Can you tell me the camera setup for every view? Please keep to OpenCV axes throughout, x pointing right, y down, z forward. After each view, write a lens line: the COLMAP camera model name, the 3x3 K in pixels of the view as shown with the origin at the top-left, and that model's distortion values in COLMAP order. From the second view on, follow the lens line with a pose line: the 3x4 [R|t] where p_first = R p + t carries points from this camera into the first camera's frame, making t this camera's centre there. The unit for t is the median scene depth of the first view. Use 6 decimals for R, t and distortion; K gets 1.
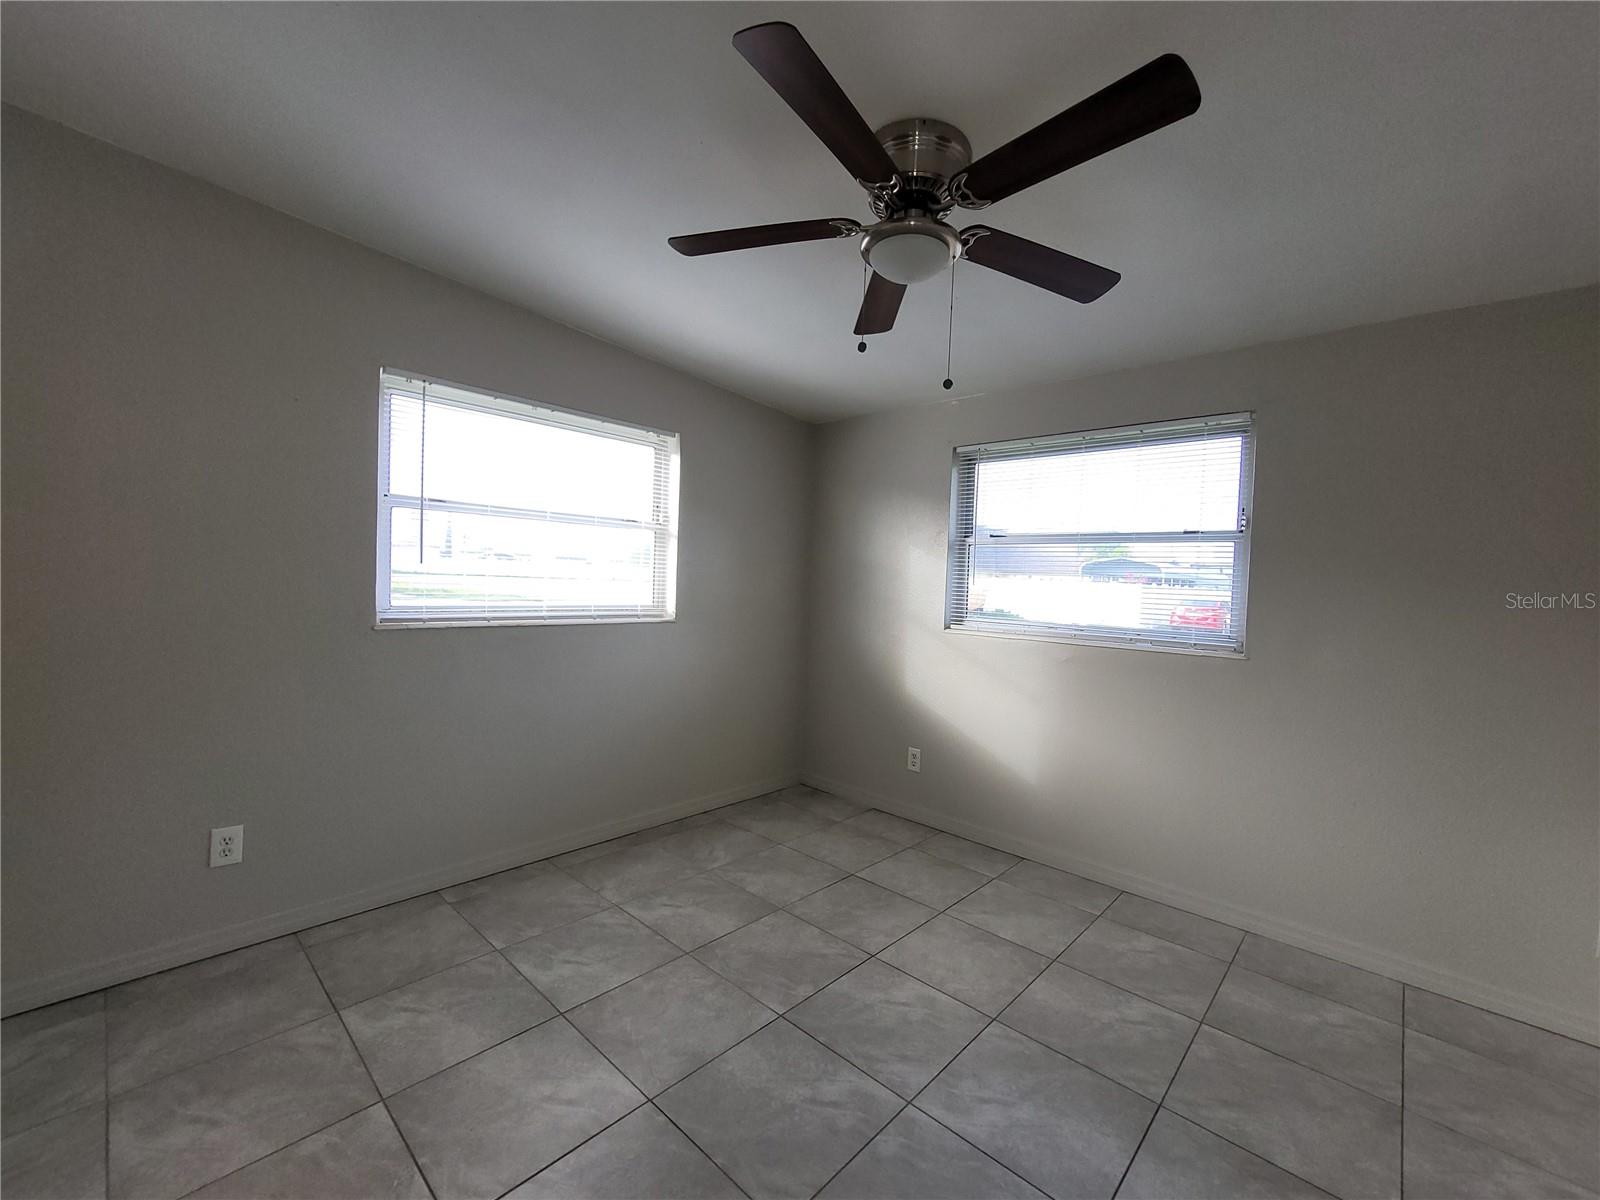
lens RADIAL K [[655.9, 0, 806.5], [0, 655.9, 597.6], [0, 0, 1]] dist [0.000215, -0.000043]
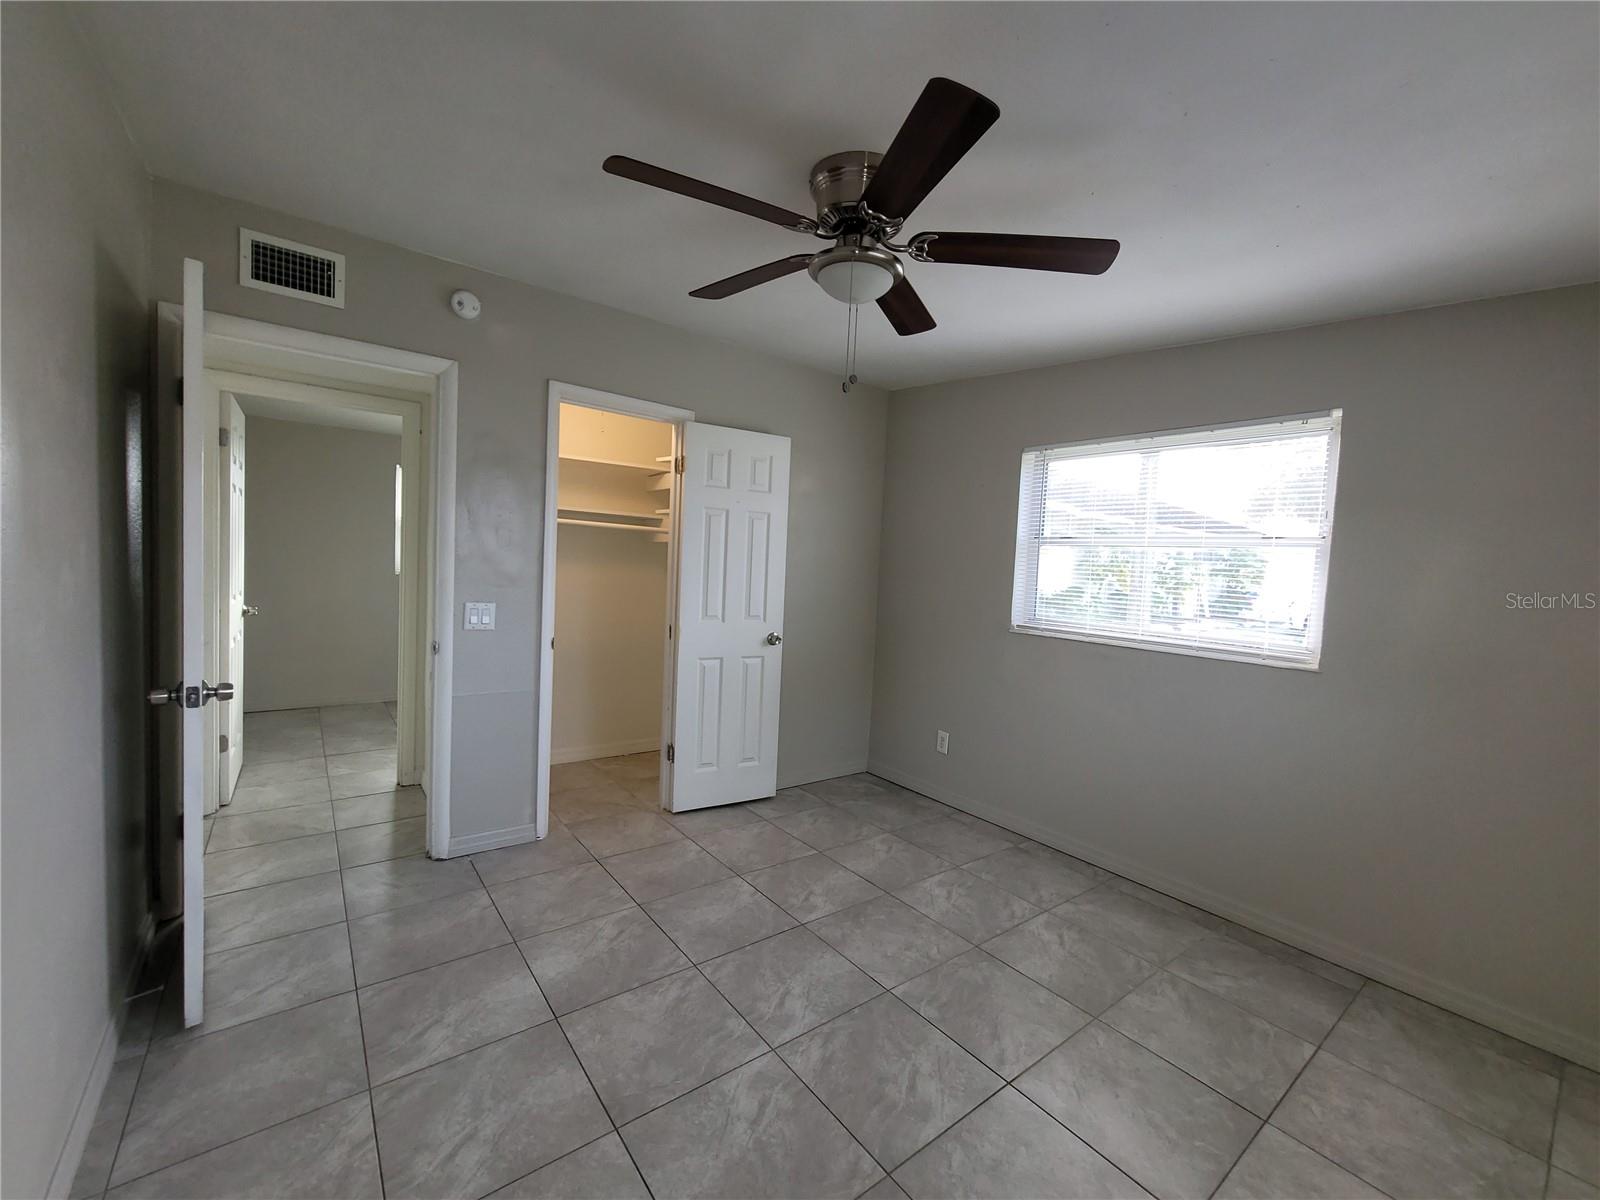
lens RADIAL K [[655.9, 0, 806.5], [0, 655.9, 597.6], [0, 0, 1]] dist [0.000215, -0.000043]
pose [[-0.158370, 0.006443, -0.987359, 0.844153], [-0.082366, 0.996407, 0.019713, -0.017281], [0.983938, 0.084447, -0.157271, 0.789438]]
